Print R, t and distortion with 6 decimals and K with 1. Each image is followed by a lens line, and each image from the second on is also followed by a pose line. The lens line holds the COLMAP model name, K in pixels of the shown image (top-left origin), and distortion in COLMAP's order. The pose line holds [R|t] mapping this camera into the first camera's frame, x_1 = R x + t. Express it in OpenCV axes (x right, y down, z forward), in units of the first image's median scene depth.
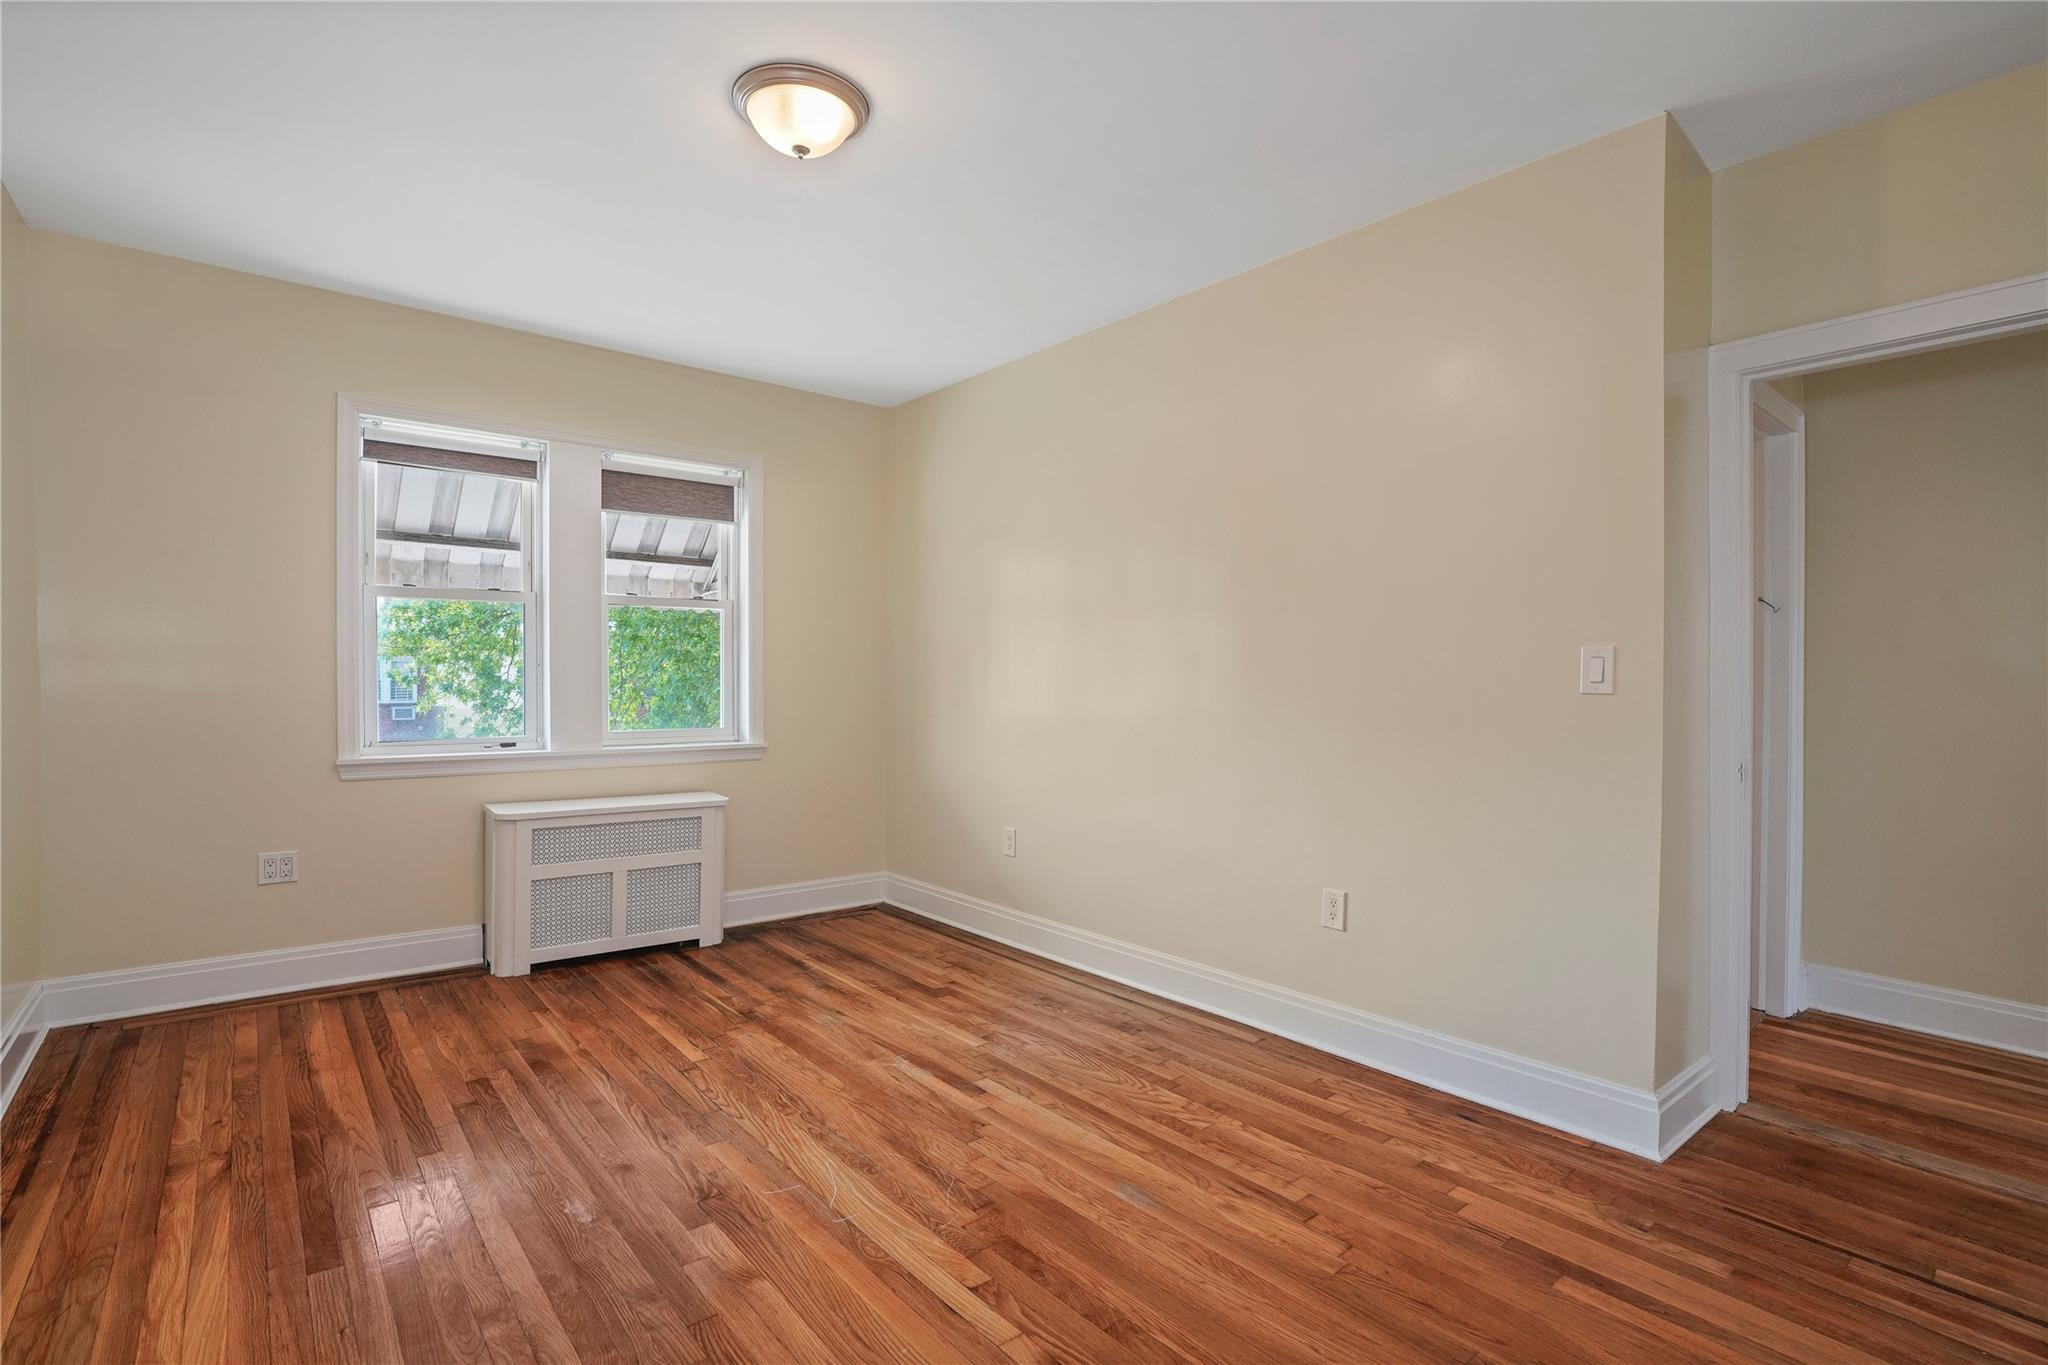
lens RADIAL K [[1184.7, 0, 828.9], [0, 1184.7, 683.5], [0, 0, 1]] dist [-0.022834, 0.001448]
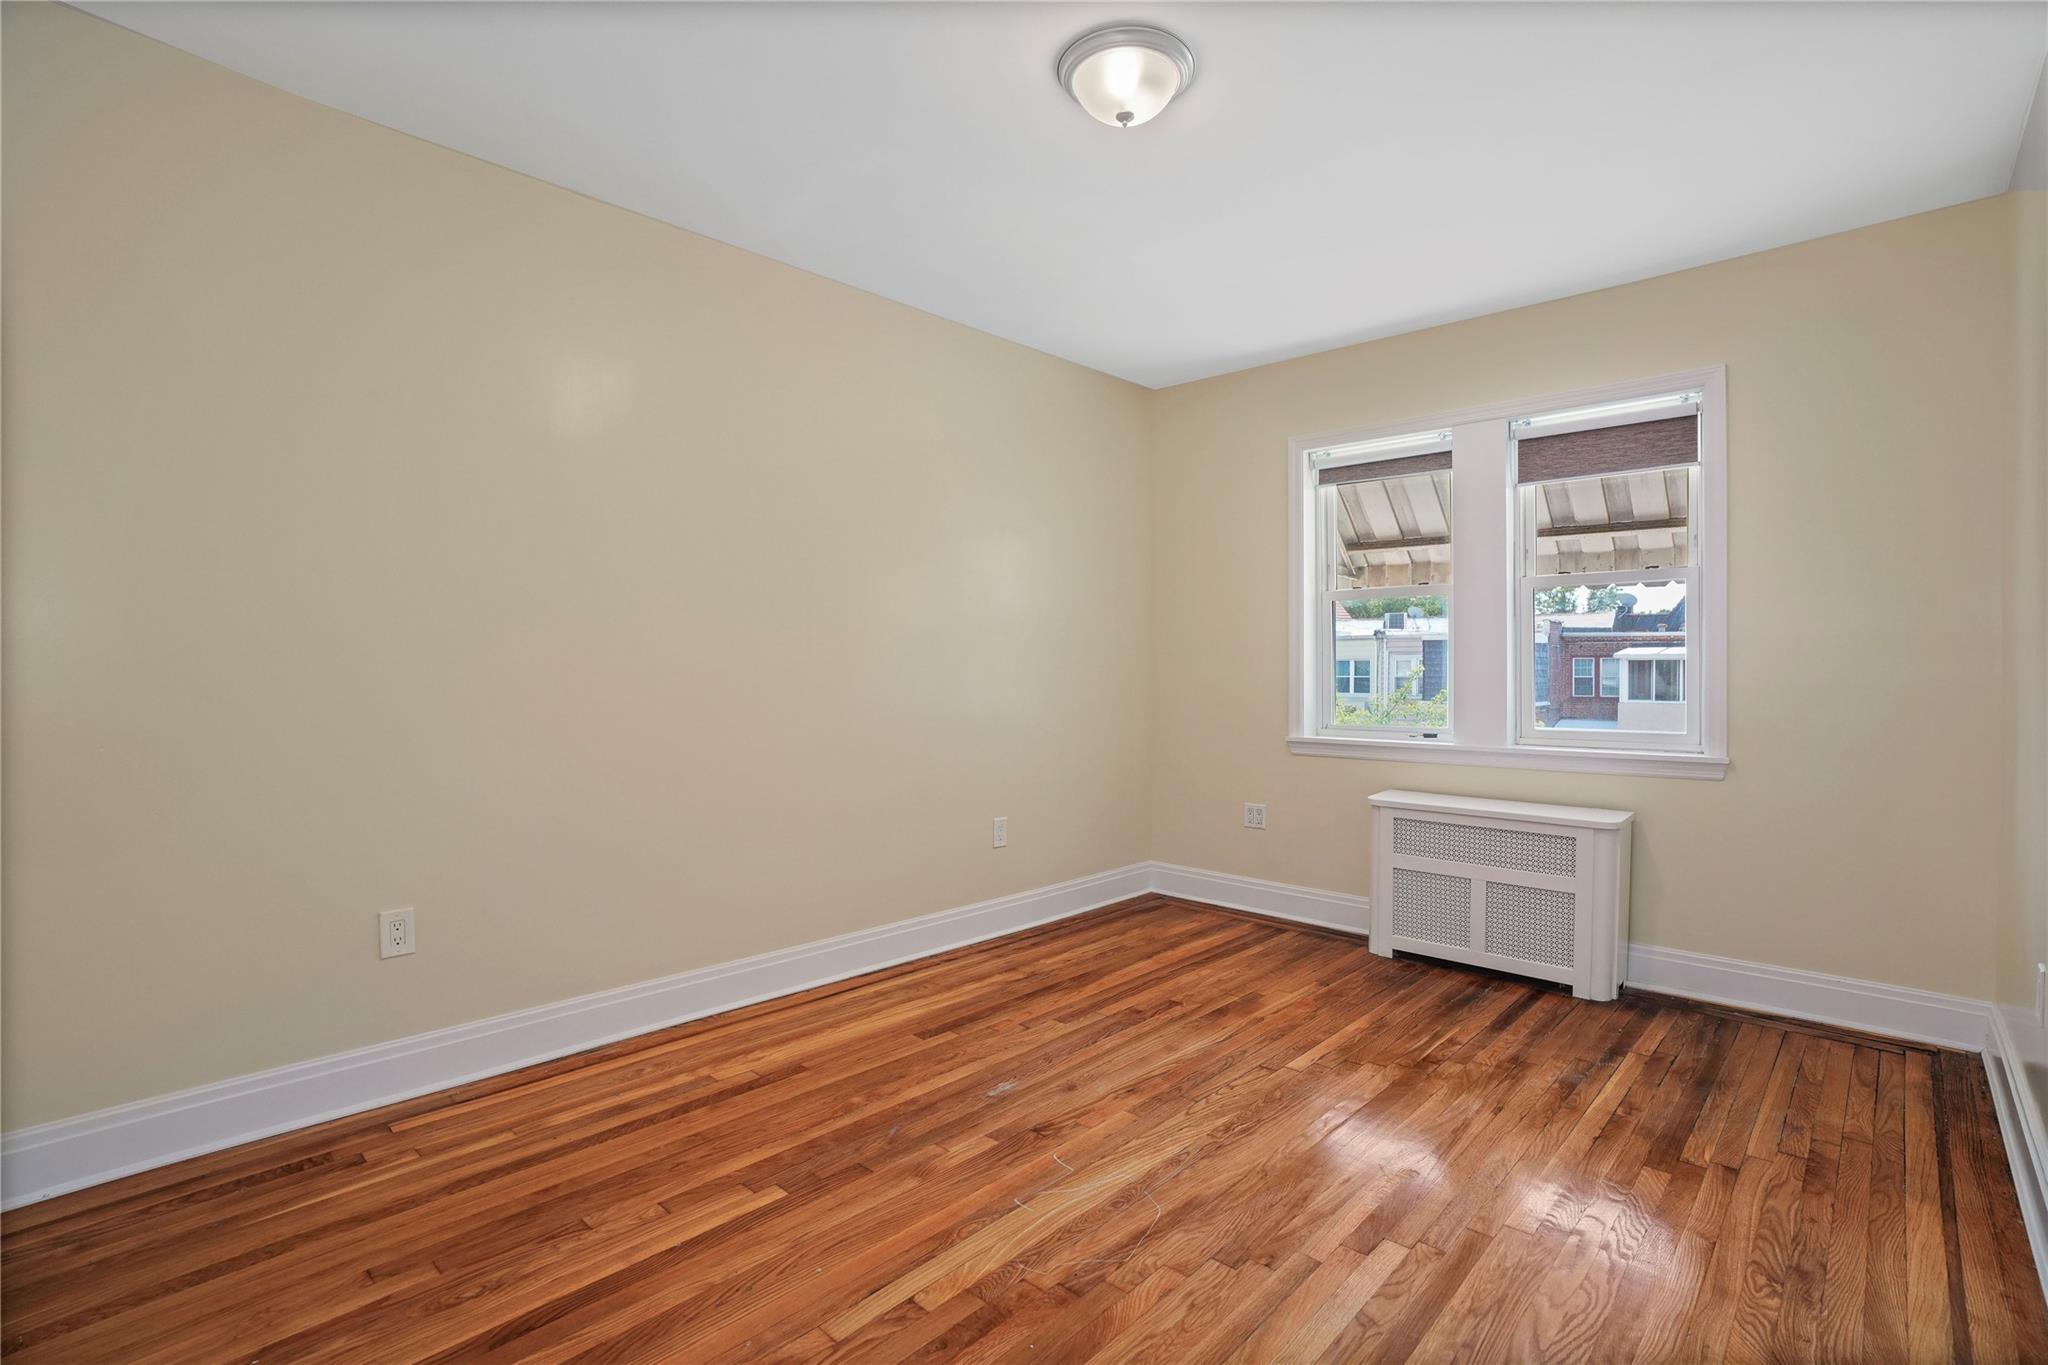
lens RADIAL K [[958.6, 0, 1041.9], [0, 958.6, 690.5], [0, 0, 1]] dist [-0.065959, 0.026044]
pose [[0.138258, 0.011143, -0.990334, 0.553948], [-0.007397, 0.999920, 0.010218, 0.008020], [0.990369, 0.005913, 0.138329, 0.627379]]
